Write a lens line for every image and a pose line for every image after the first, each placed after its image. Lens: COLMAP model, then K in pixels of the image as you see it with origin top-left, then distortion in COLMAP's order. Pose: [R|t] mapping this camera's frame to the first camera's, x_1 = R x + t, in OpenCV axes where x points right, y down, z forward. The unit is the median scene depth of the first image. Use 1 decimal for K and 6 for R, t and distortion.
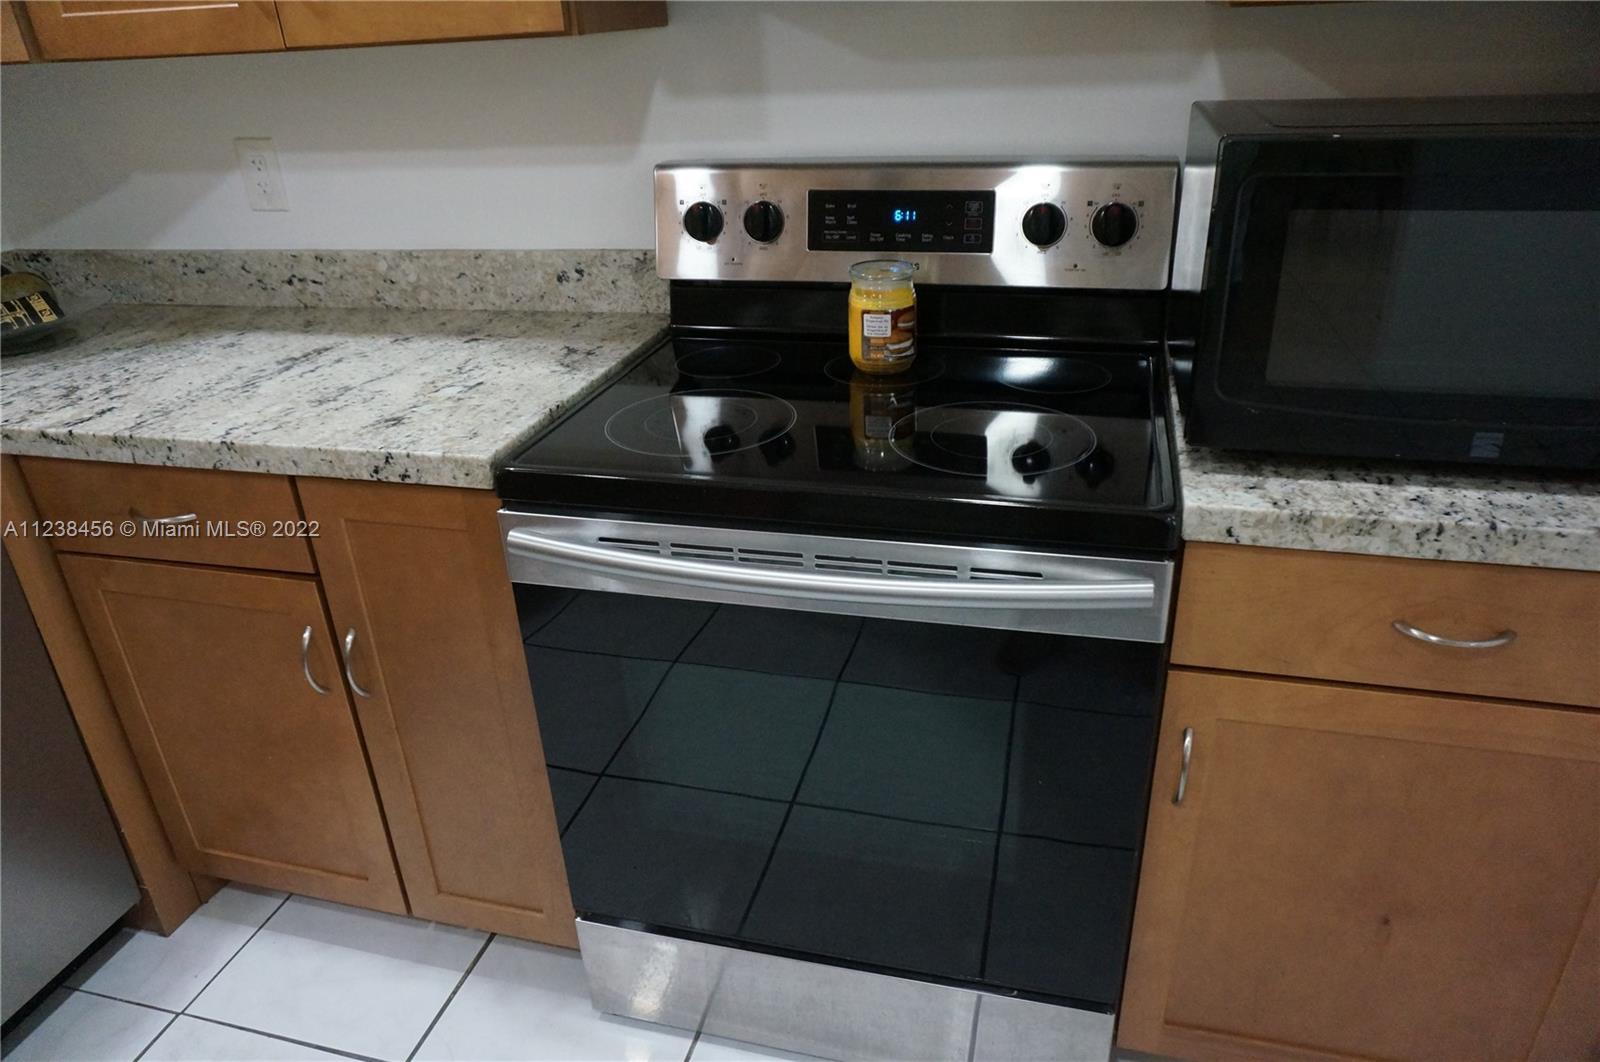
lens RADIAL K [[1061.2, 0, 800.0], [0, 1061.2, 531.0], [0, 0, 1]] dist [-0.056896, 0.040499]
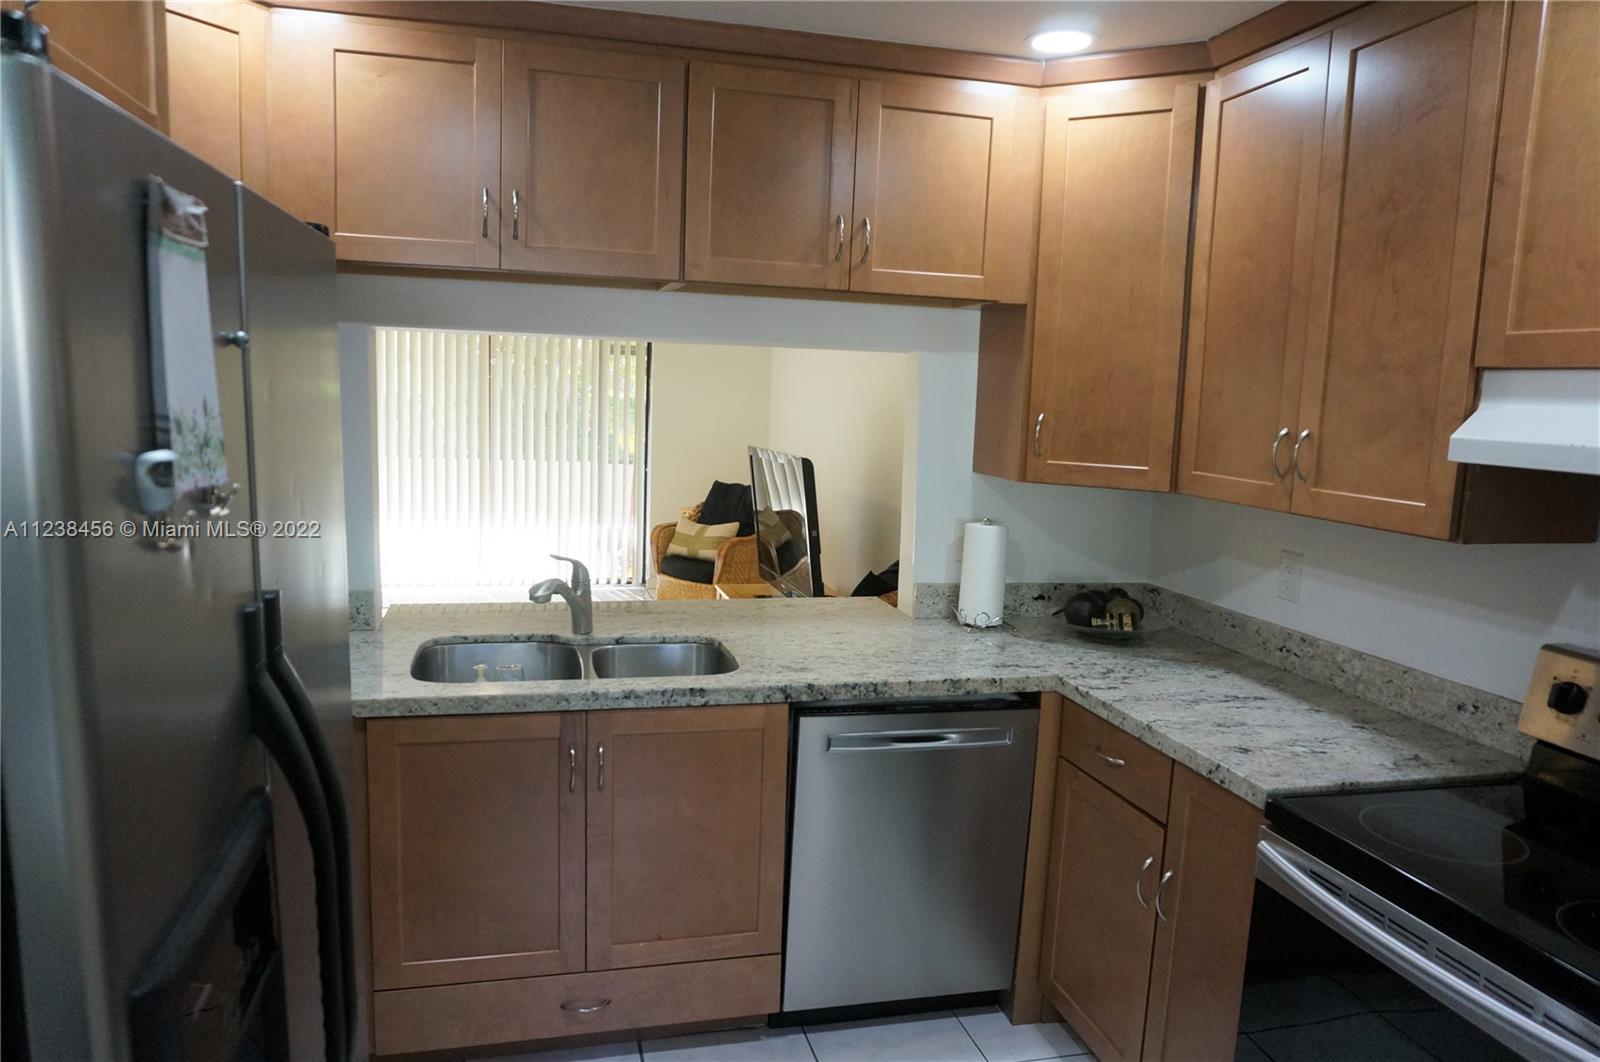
lens RADIAL K [[1061.2, 0, 800.0], [0, 1061.2, 531.0], [0, 0, 1]] dist [-0.056896, 0.040499]
pose [[0.487530, 0.172076, -0.855982, 0.475352], [-0.440590, 0.894893, -0.071043, 0.000877], [0.753787, 0.411773, 0.512102, -0.333718]]
